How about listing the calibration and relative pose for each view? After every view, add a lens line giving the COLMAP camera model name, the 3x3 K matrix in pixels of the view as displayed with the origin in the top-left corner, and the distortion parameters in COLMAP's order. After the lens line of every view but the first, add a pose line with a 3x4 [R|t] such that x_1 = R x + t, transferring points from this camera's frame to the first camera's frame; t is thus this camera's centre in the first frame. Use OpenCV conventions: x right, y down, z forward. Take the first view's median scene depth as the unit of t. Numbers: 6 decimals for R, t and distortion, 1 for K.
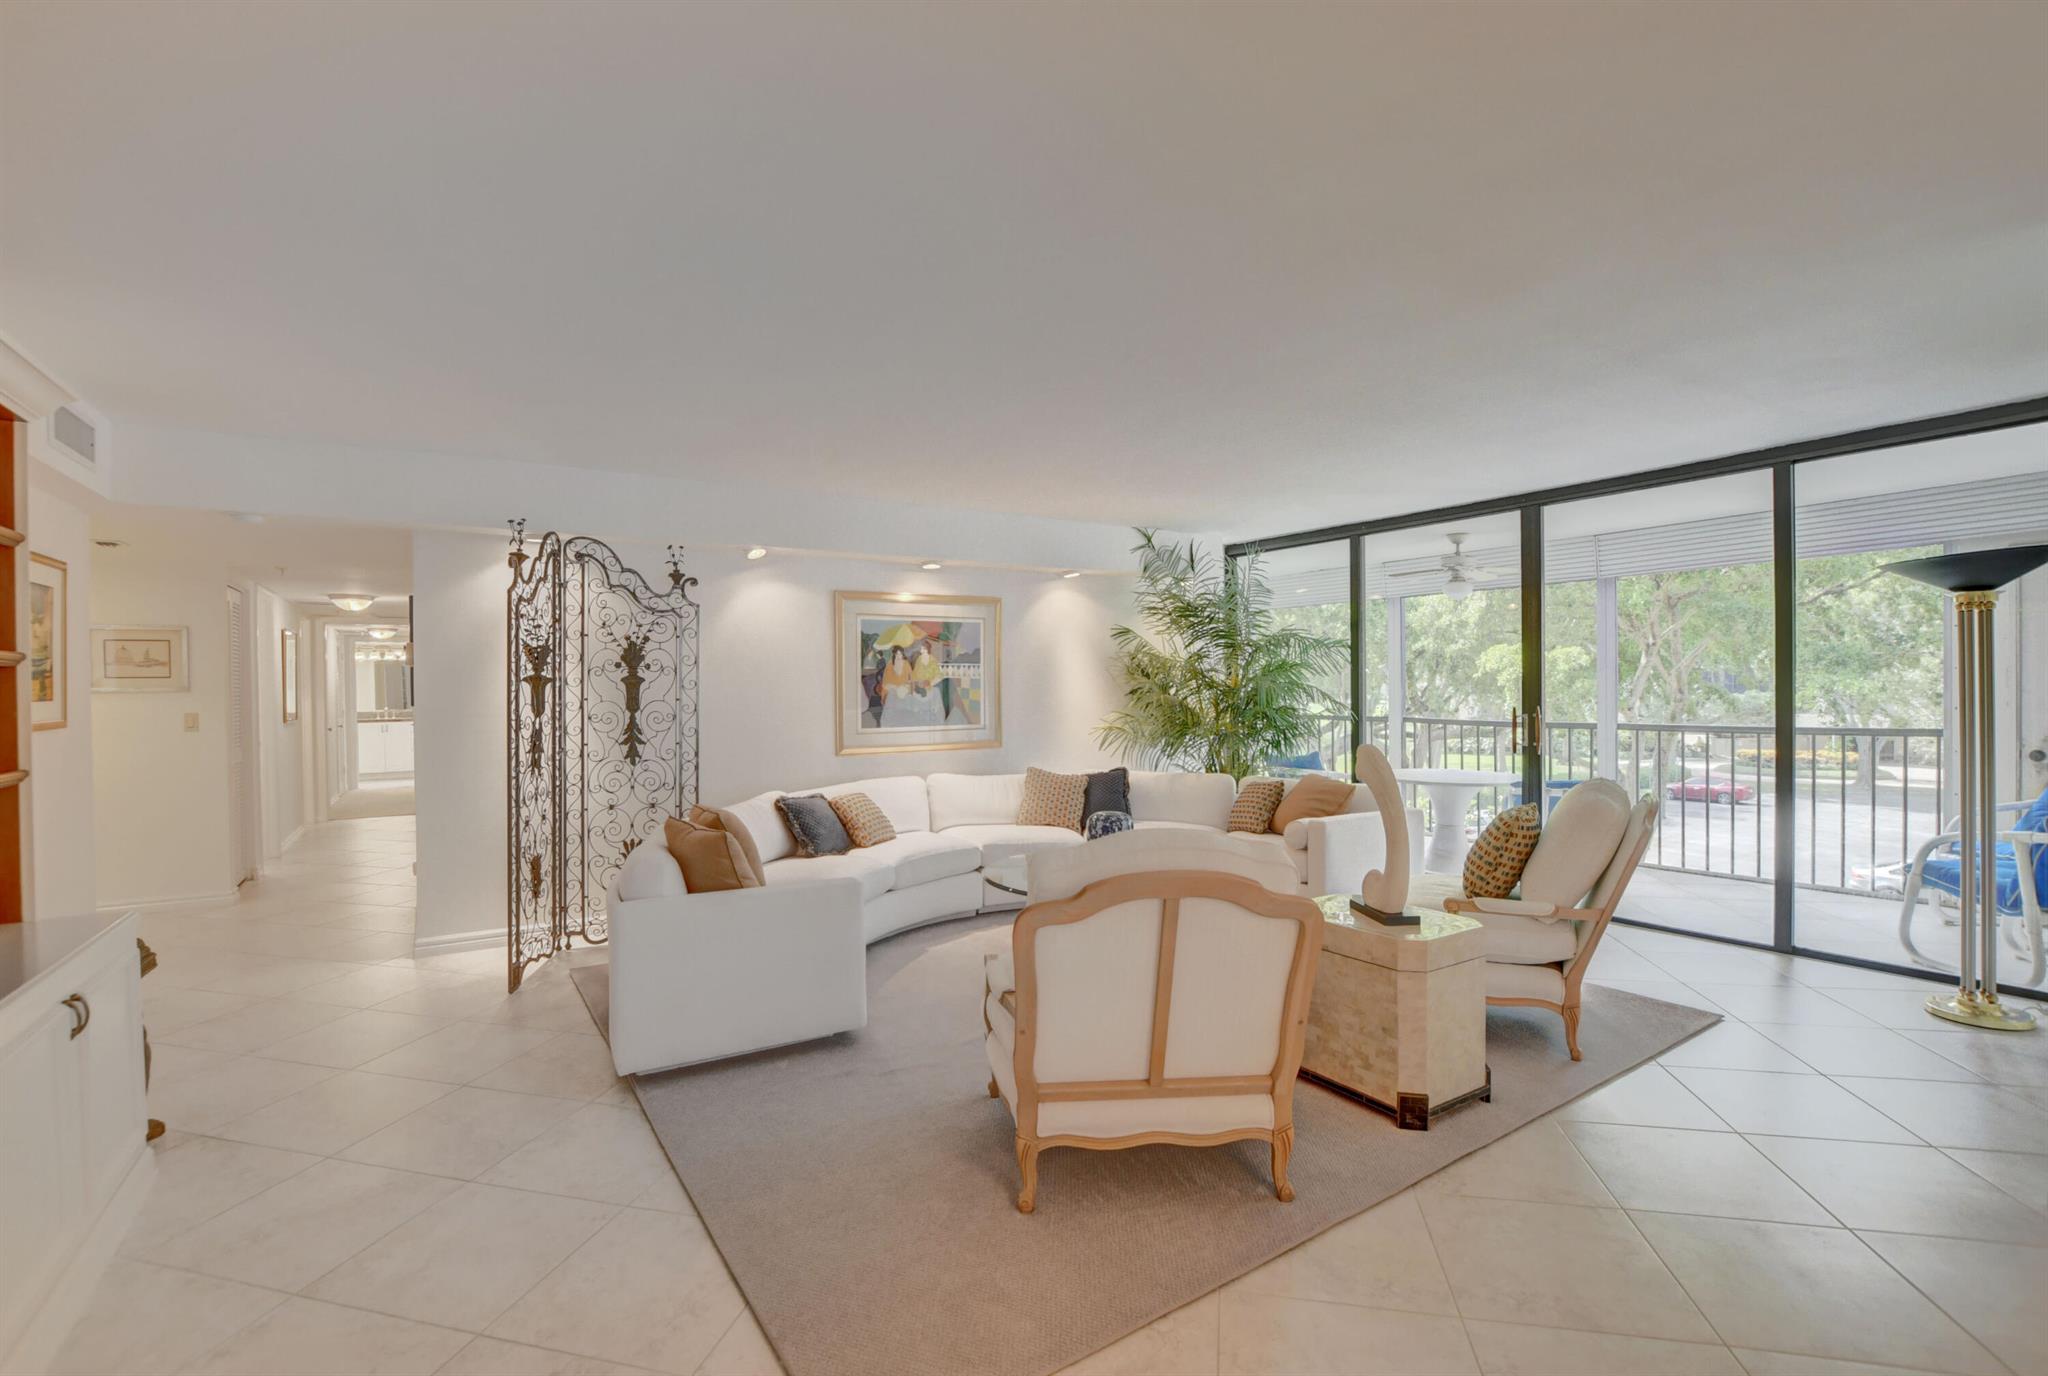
lens RADIAL K [[930.4, 0, 1024.6], [0, 930.4, 687.7], [0, 0, 1]] dist [-0.005686, -0.000021]
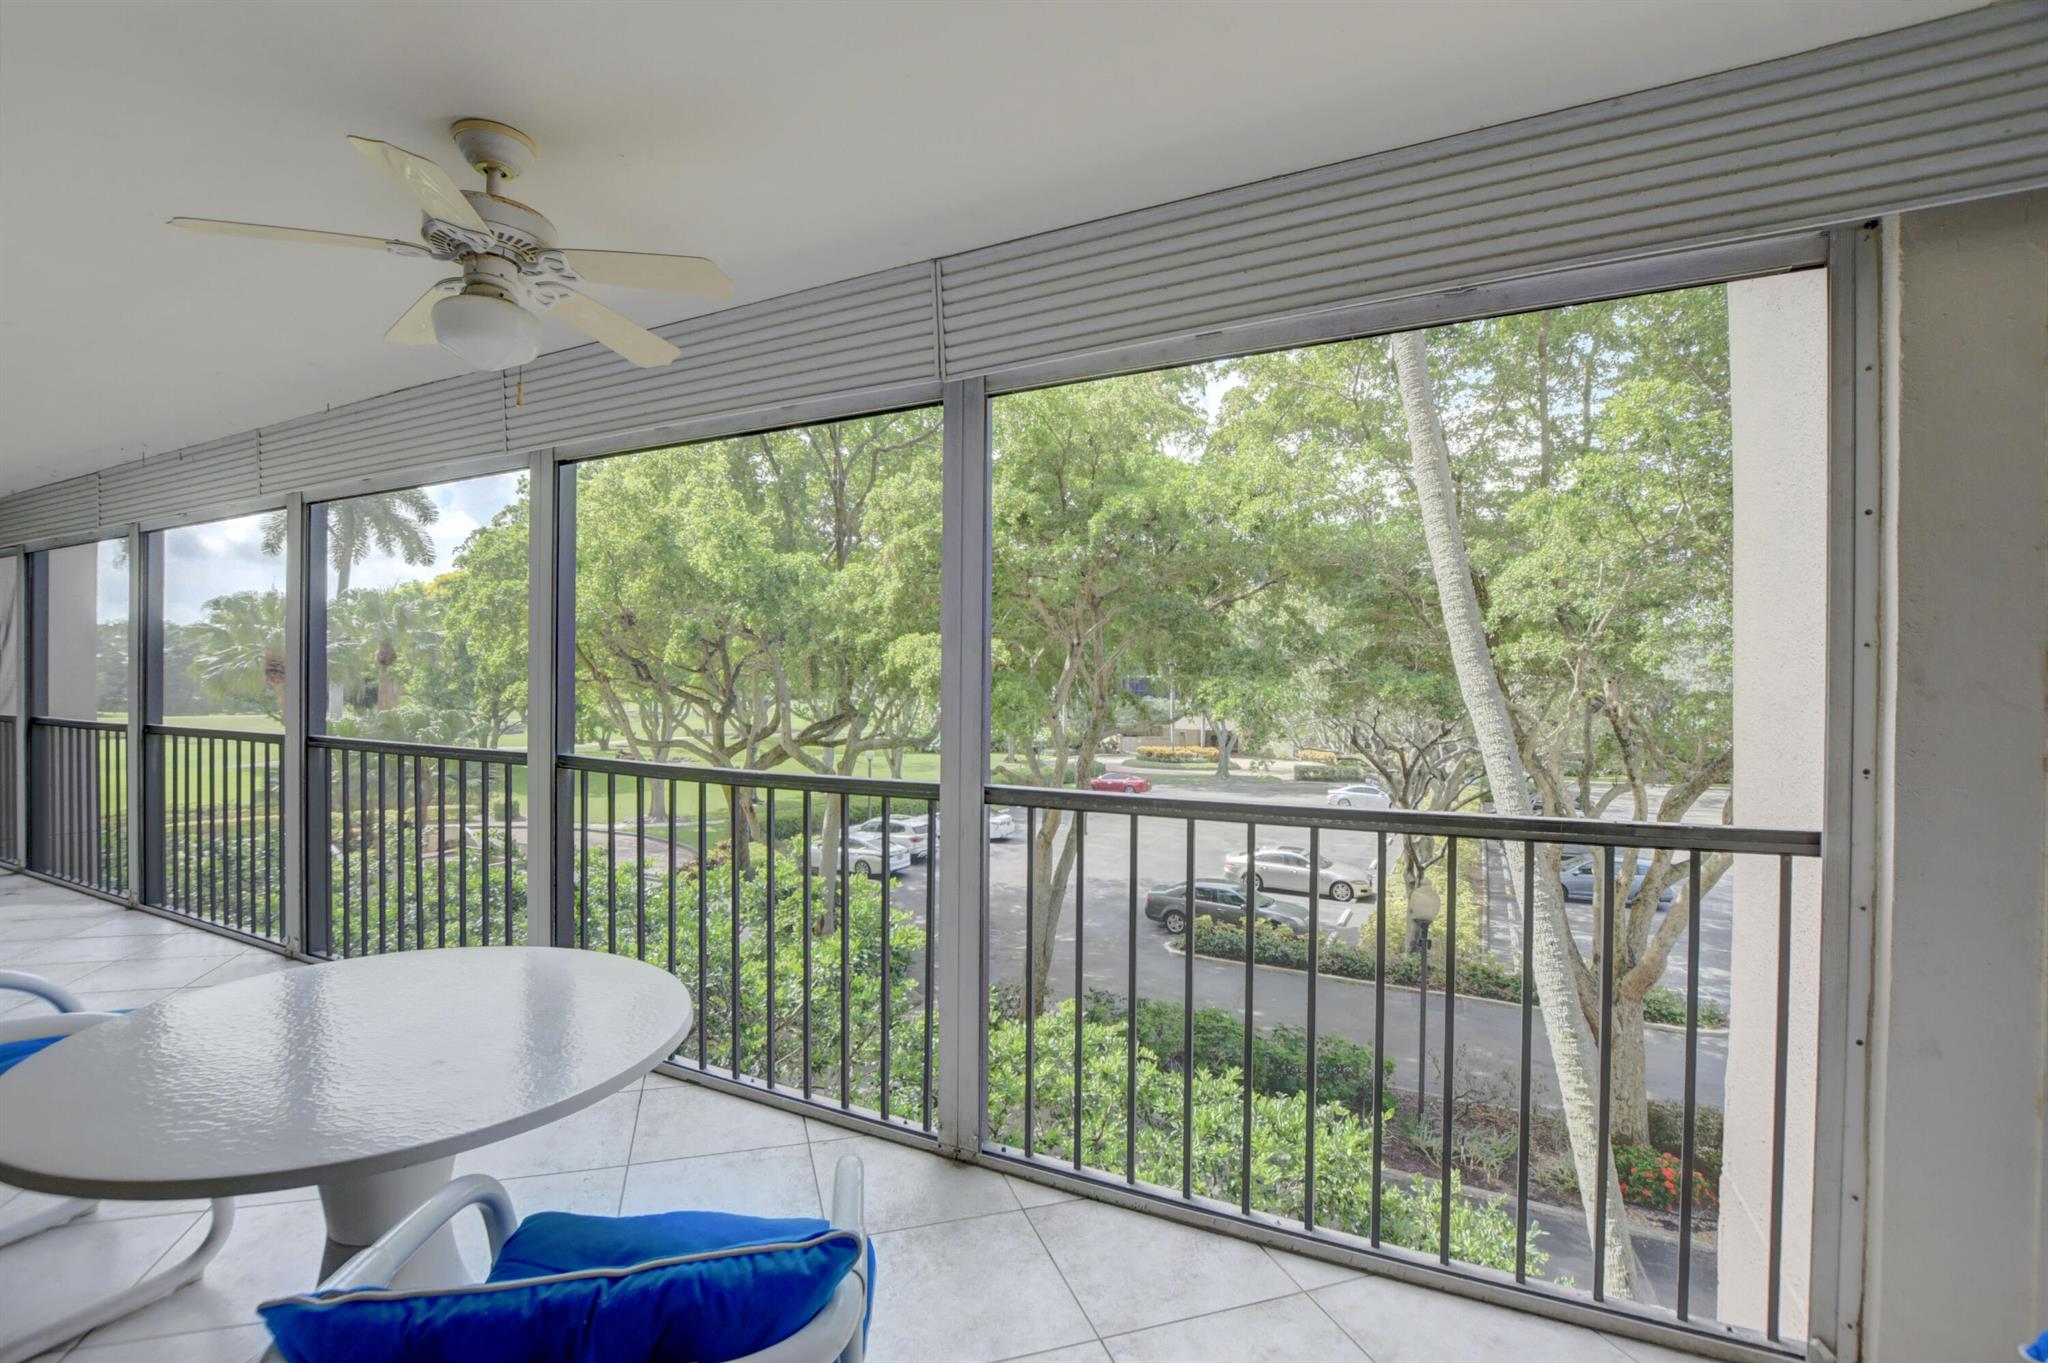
lens RADIAL K [[905.6, 0, 1010.7], [0, 905.6, 691.6], [0, 0, 1]] dist [-0.025090, 0.002592]
pose [[0.867705, 0.014423, 0.496870, 0.634763], [-0.016601, 0.999862, -0.000032, -0.001210], [-0.496802, -0.008221, 0.867825, 0.924367]]
